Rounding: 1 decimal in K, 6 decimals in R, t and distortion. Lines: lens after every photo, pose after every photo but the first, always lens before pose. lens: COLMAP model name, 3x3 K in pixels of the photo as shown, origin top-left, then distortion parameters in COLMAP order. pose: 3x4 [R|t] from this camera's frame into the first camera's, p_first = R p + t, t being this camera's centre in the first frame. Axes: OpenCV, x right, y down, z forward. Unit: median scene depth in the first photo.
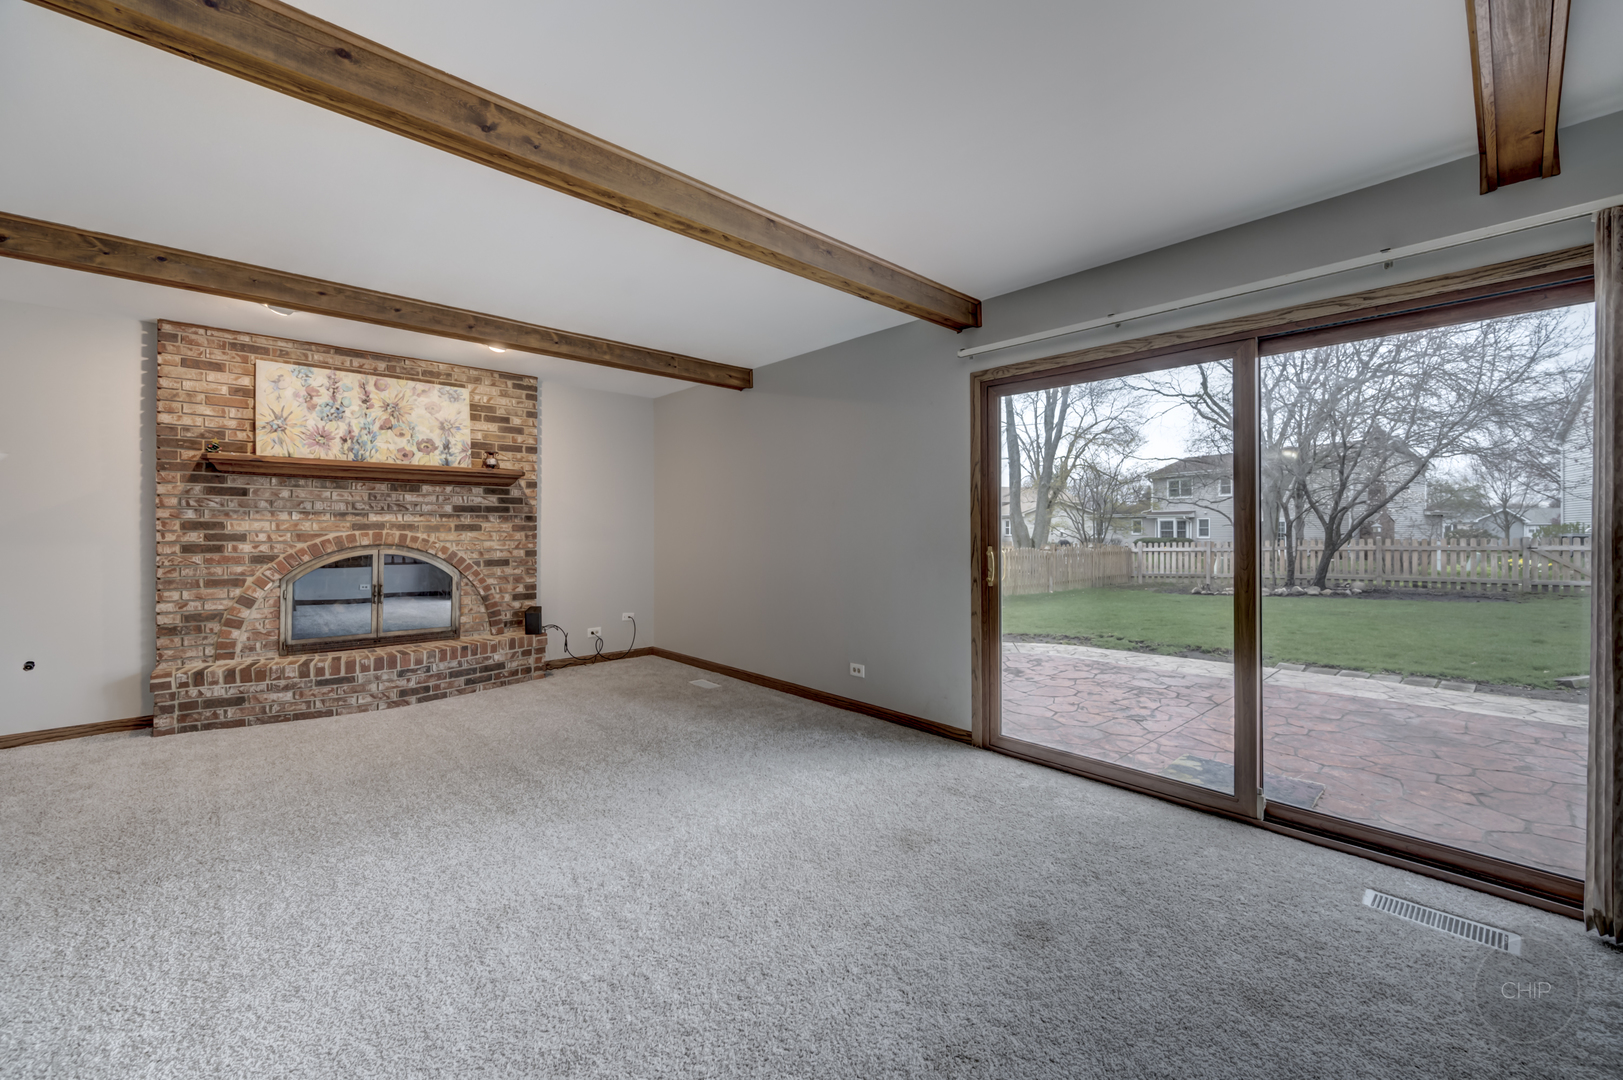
lens RADIAL K [[641.8, 0, 820.5], [0, 641.8, 530.5], [0, 0, 1]] dist [-0.002500, 0.001492]
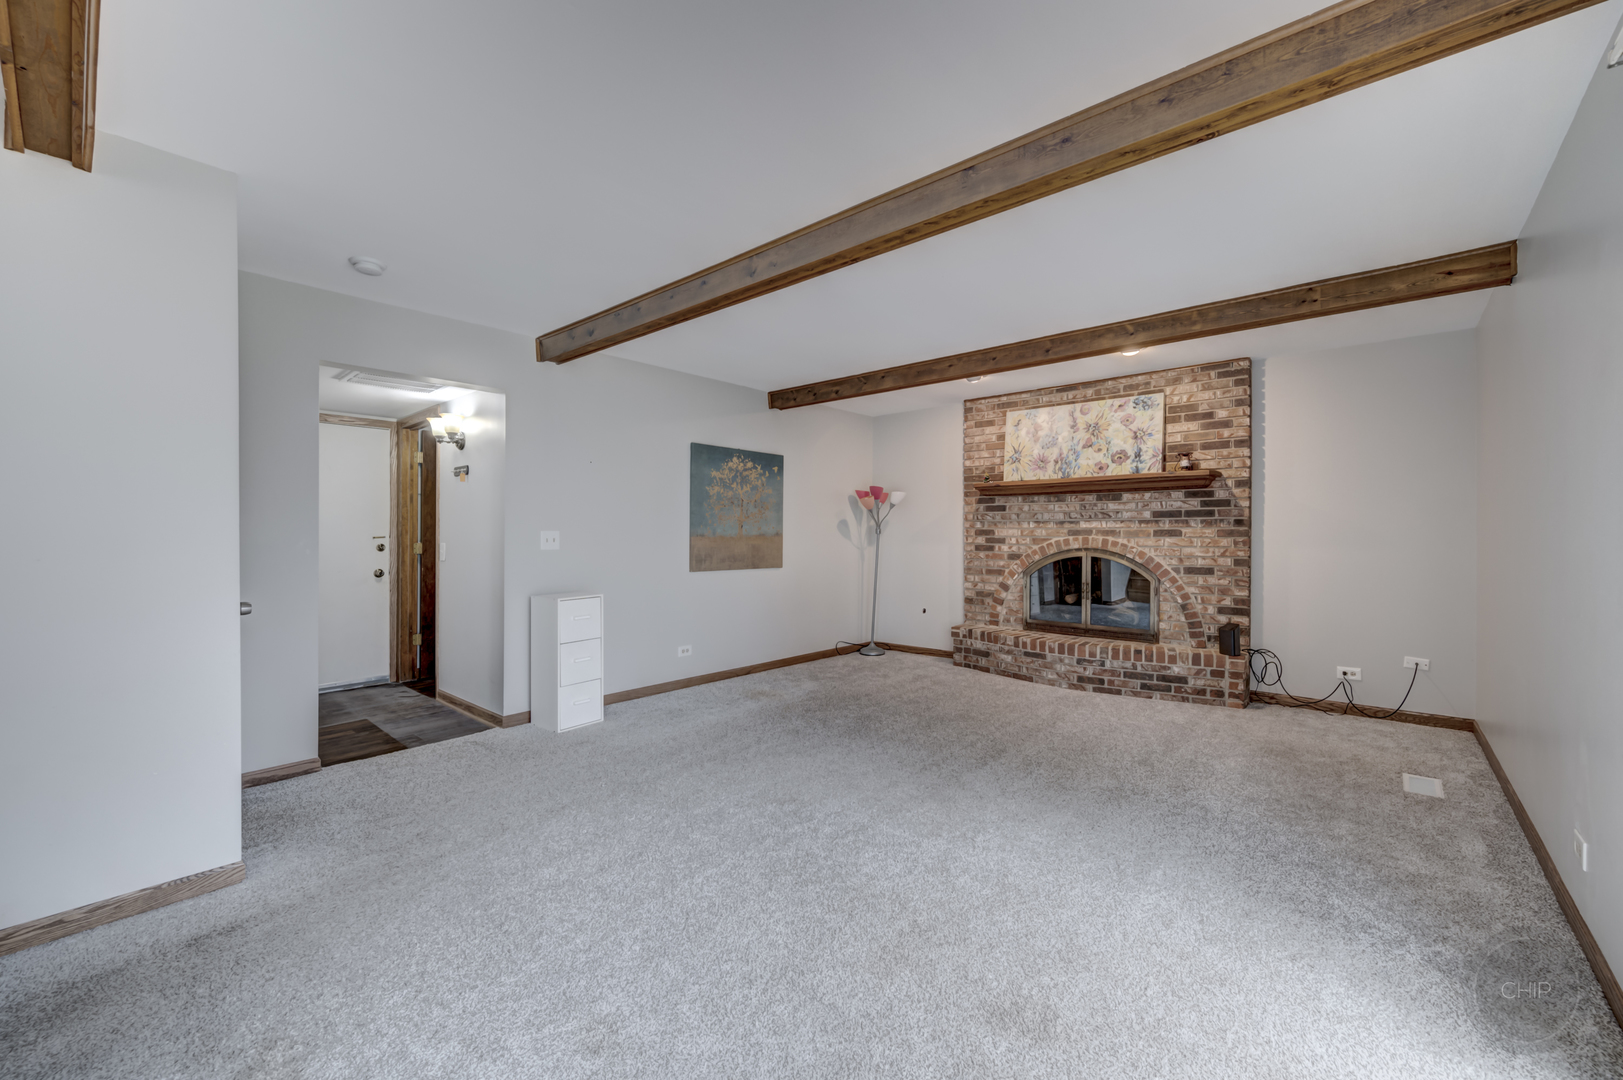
lens RADIAL K [[641.8, 0, 813.5], [0, 641.8, 538.7], [0, 0, 1]] dist [-0.002500, 0.001492]
pose [[0.112966, 0.005792, -0.993582, 0.411121], [-0.001660, 0.999983, 0.005641, -0.000655], [0.993597, 0.001013, 0.112973, 0.389732]]
